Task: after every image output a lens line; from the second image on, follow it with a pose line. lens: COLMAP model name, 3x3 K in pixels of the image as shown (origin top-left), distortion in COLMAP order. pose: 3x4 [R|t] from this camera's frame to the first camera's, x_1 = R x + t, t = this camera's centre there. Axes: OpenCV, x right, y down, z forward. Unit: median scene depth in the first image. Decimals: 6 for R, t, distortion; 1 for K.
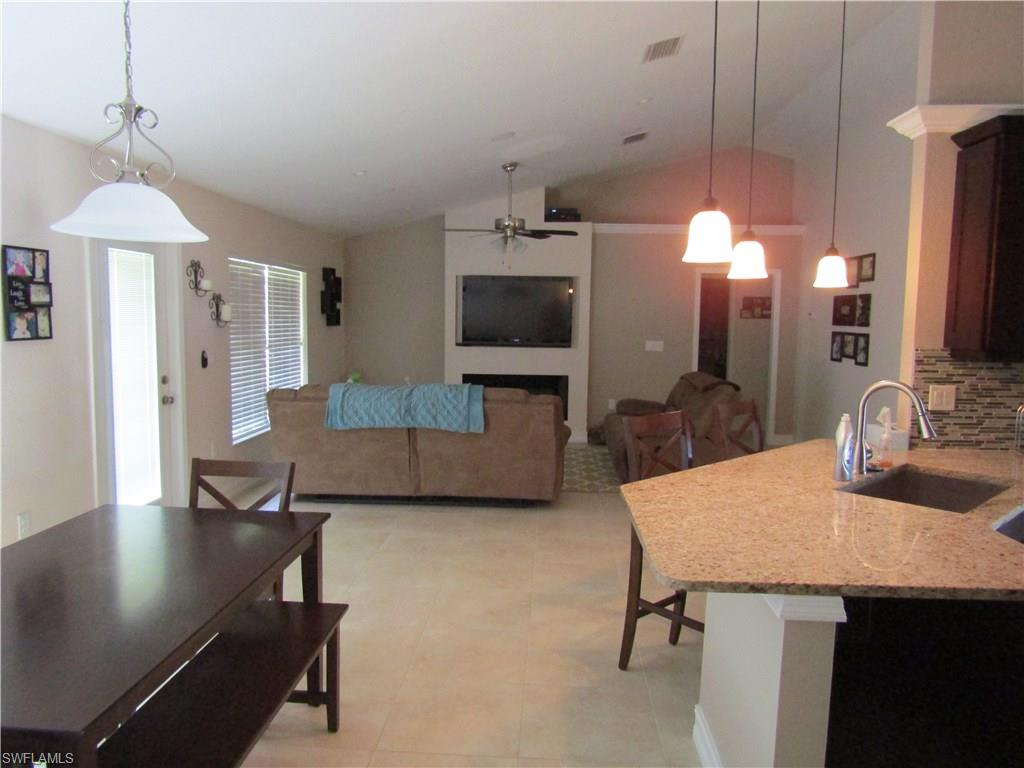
lens RADIAL K [[719.2, 0, 518.2], [0, 719.2, 389.5], [0, 0, 1]] dist [-0.022822, 0.010081]
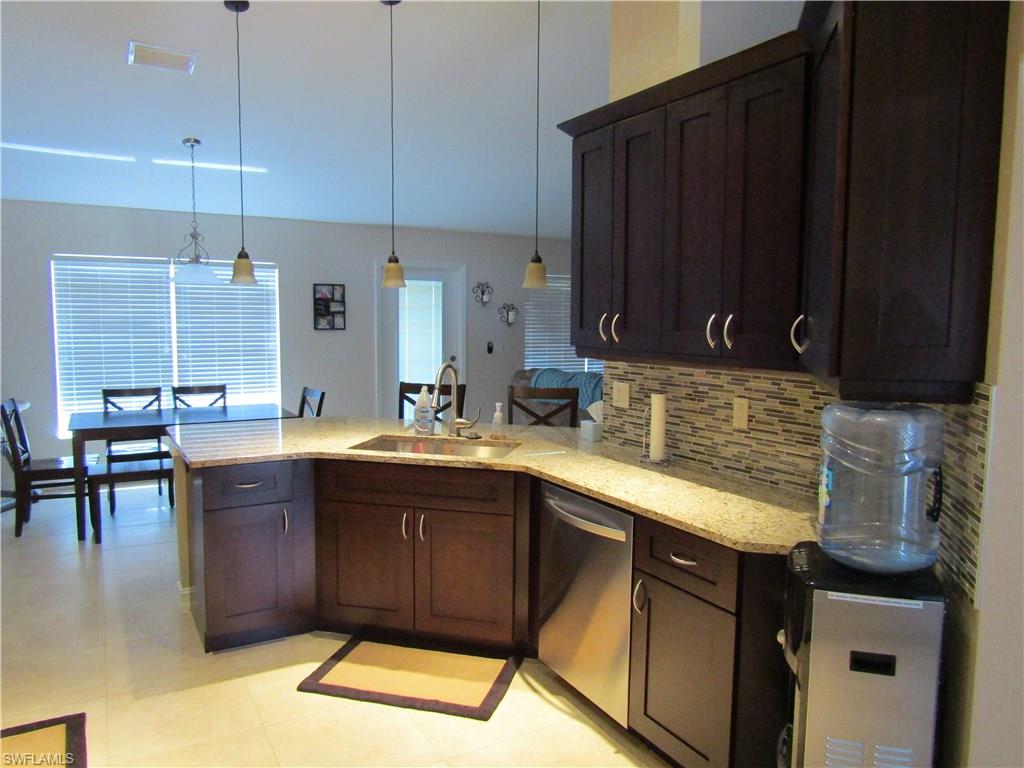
lens RADIAL K [[719.2, 0, 512.4], [0, 719.2, 391.7], [0, 0, 1]] dist [-0.022822, 0.010081]
pose [[0.546136, 0.081688, -0.833704, 0.871839], [-0.088129, 0.995314, 0.039792, -0.012718], [0.833048, 0.051742, 0.550776, 0.202657]]
